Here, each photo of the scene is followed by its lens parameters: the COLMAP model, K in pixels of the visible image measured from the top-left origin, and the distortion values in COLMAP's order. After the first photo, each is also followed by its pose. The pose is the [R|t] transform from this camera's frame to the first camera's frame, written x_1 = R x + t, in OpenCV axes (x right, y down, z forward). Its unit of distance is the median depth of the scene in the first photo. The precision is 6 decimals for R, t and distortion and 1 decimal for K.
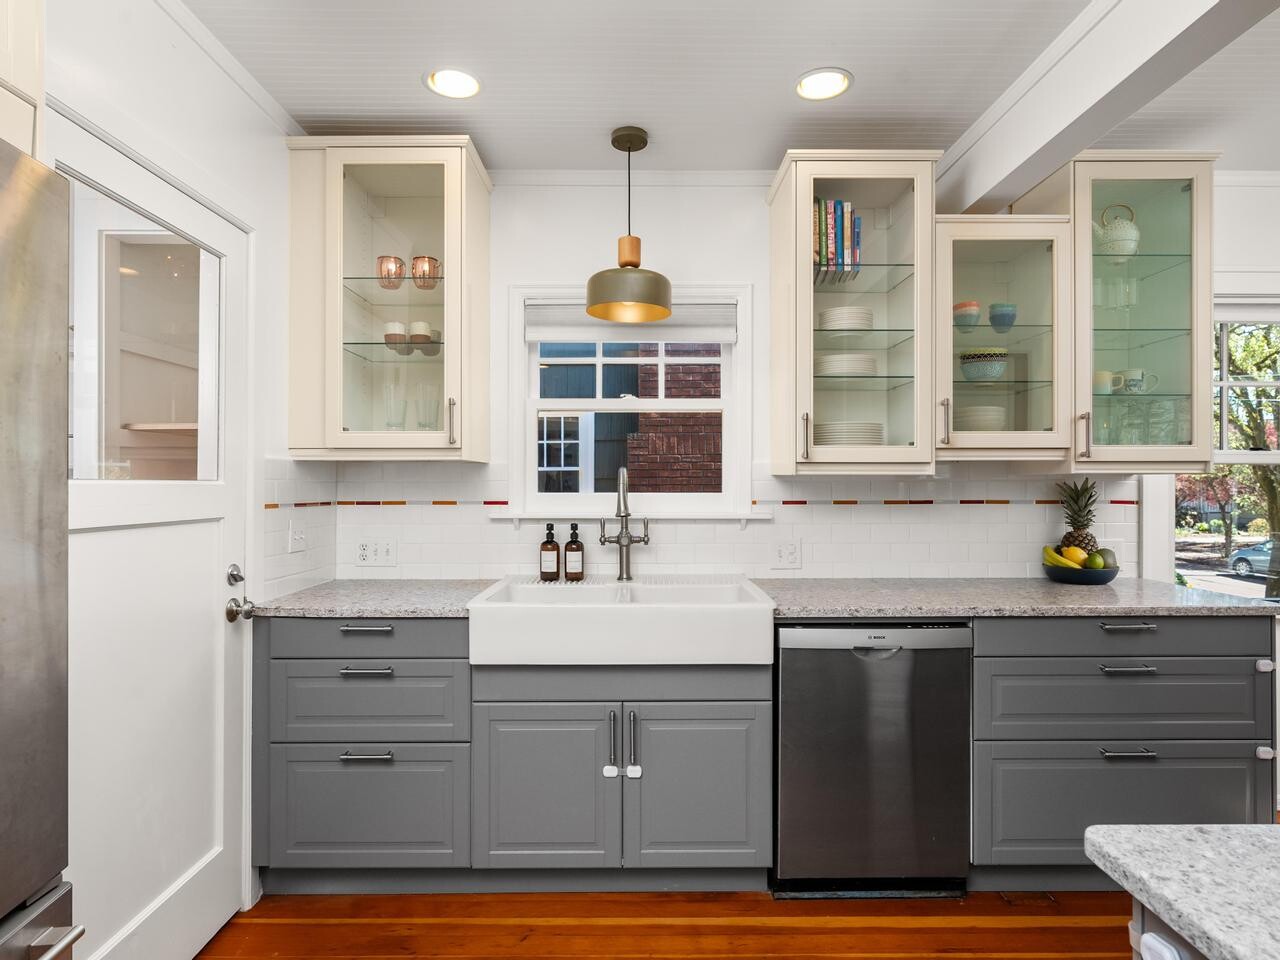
lens RADIAL K [[694.4, 0, 645.5], [0, 694.4, 476.8], [0, 0, 1]] dist [-0.003871, 0.001321]
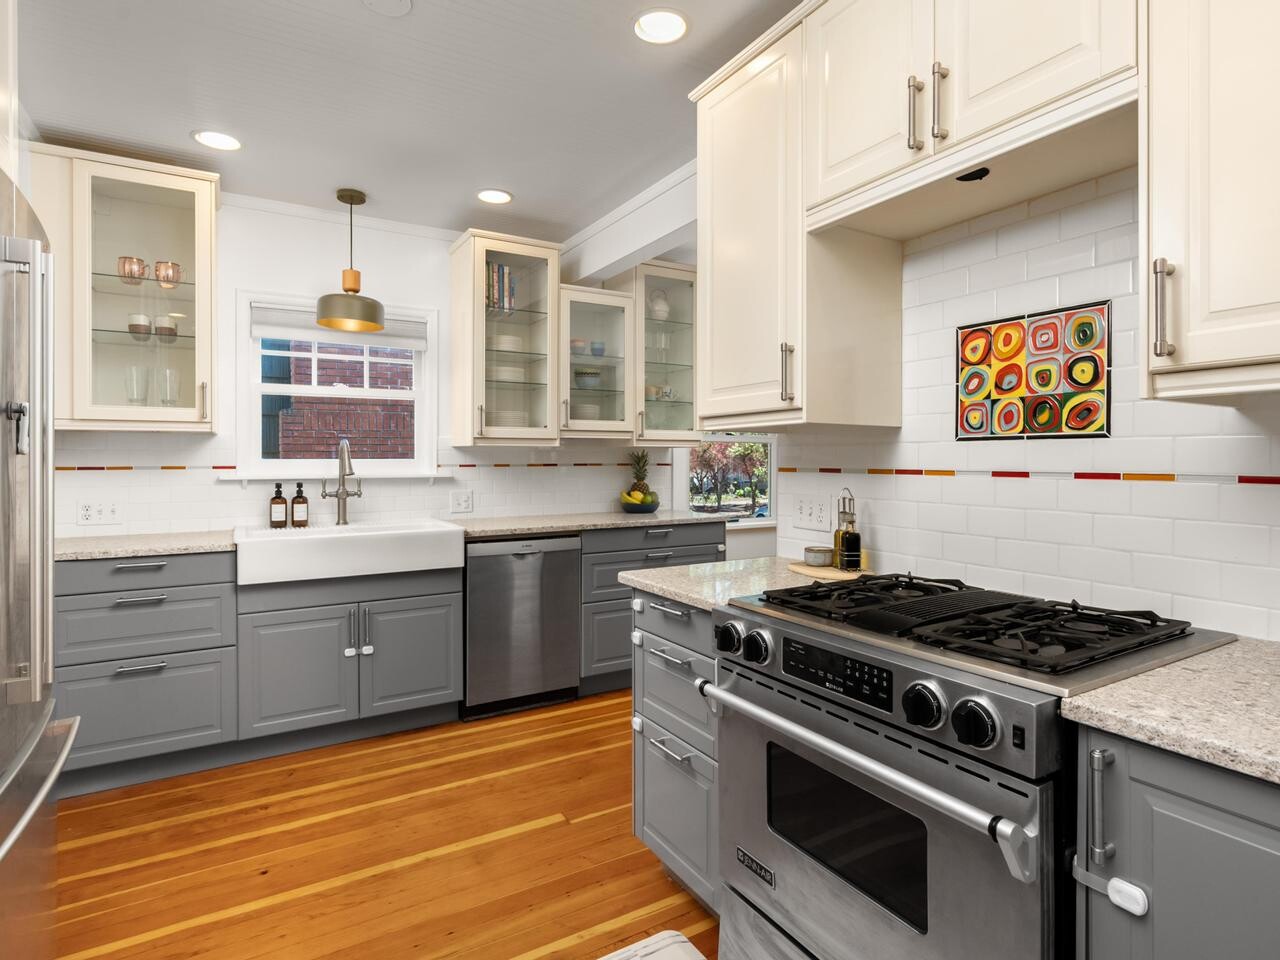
lens RADIAL K [[694.4, 0, 638.7], [0, 694.4, 468.4], [0, 0, 1]] dist [-0.003871, 0.001321]
pose [[0.866423, -0.007782, 0.499251, -0.219372], [-0.001695, 0.999827, 0.018526, 0.017472], [-0.499308, -0.016898, 0.866260, -0.468128]]
